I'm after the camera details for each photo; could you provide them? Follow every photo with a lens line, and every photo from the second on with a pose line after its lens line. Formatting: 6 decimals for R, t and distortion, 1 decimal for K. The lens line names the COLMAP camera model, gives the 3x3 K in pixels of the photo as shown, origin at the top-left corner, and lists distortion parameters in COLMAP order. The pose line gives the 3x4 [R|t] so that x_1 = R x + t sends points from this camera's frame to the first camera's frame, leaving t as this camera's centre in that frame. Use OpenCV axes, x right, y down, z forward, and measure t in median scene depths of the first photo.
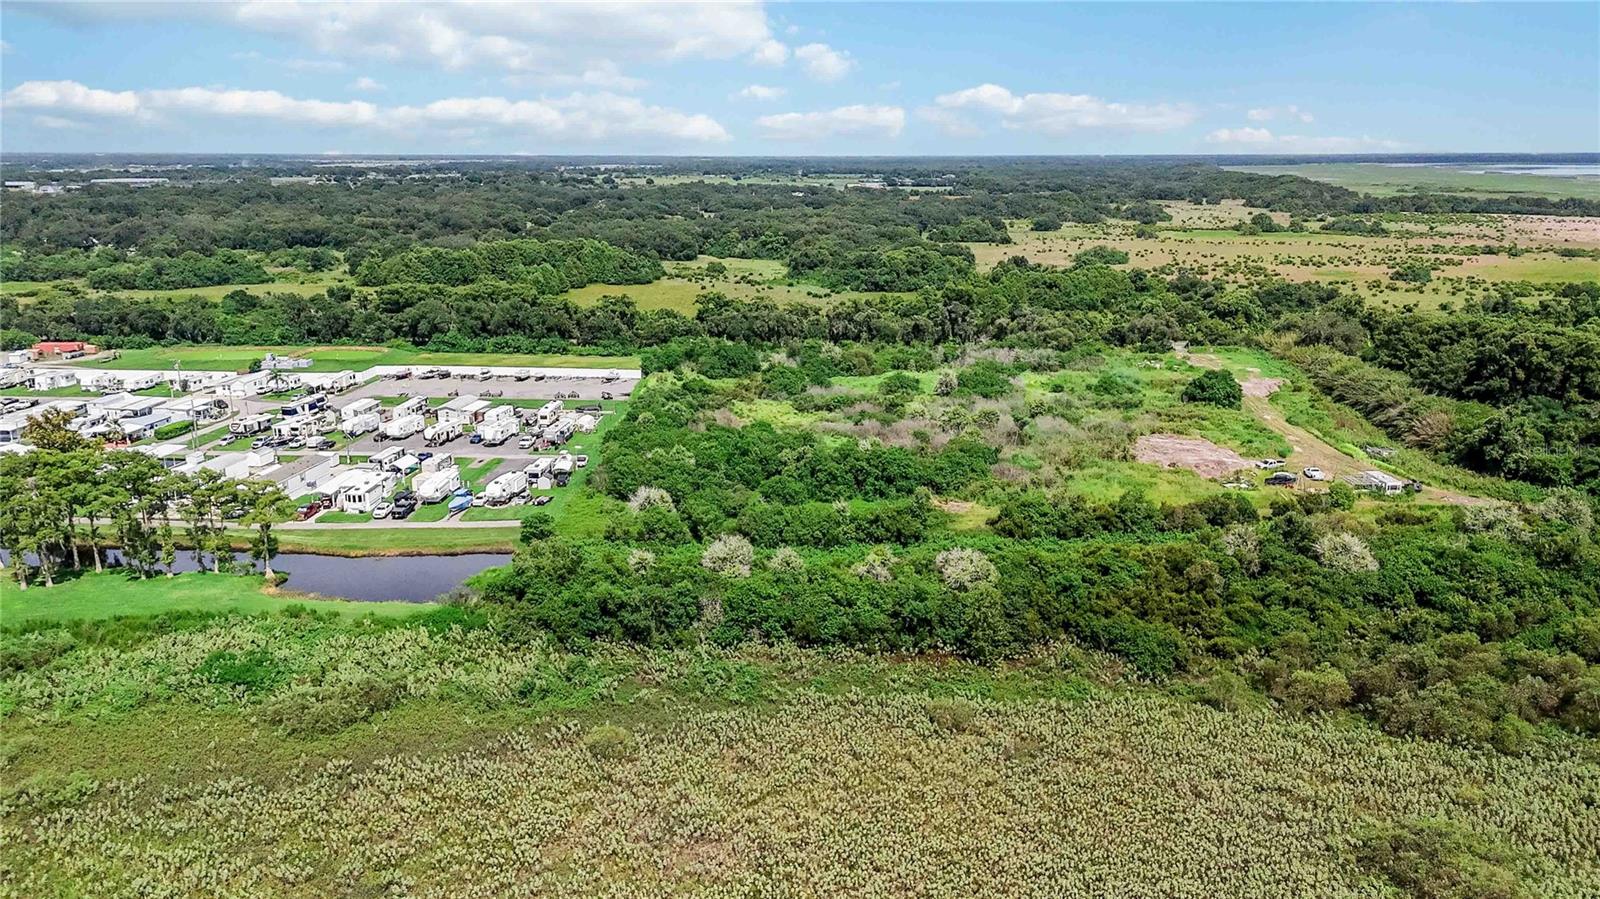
lens RADIAL K [[1175.3, 0, 800.0], [0, 1175.3, 449.5], [0, 0, 1]] dist [0.080613, -0.079771]
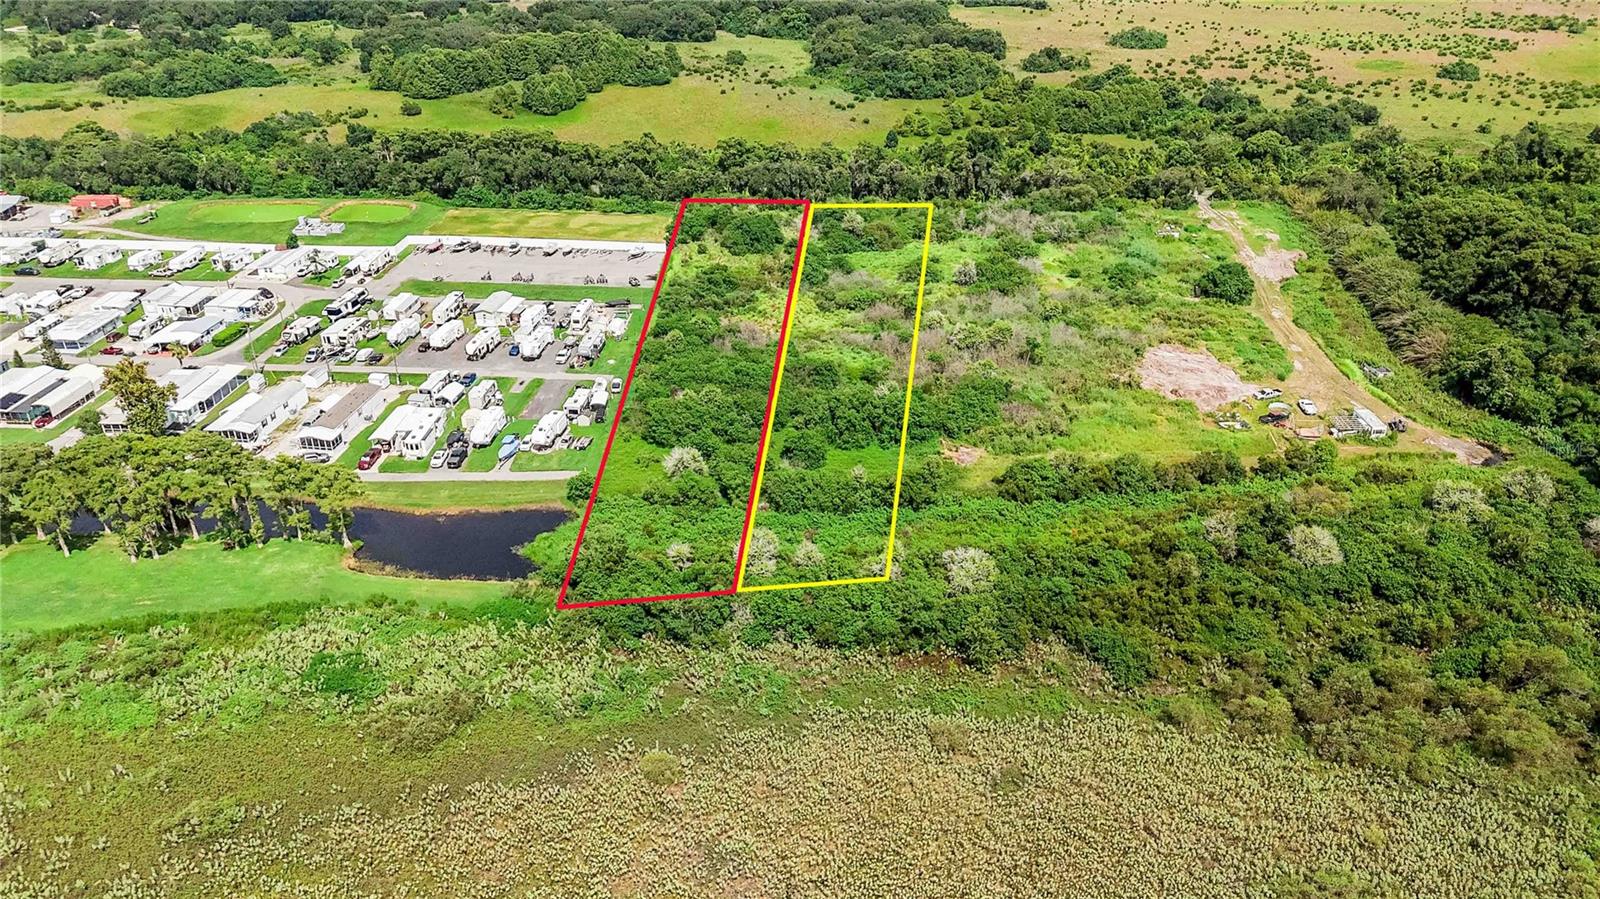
lens RADIAL K [[1175.3, 0, 800.0], [0, 1175.3, 449.5], [0, 0, 1]] dist [0.080613, -0.079771]
pose [[0.999833, 0.005091, -0.017530, -0.000331], [-0.000910, 0.973028, 0.230685, -0.167725], [0.018232, -0.230631, 0.972871, -0.041577]]
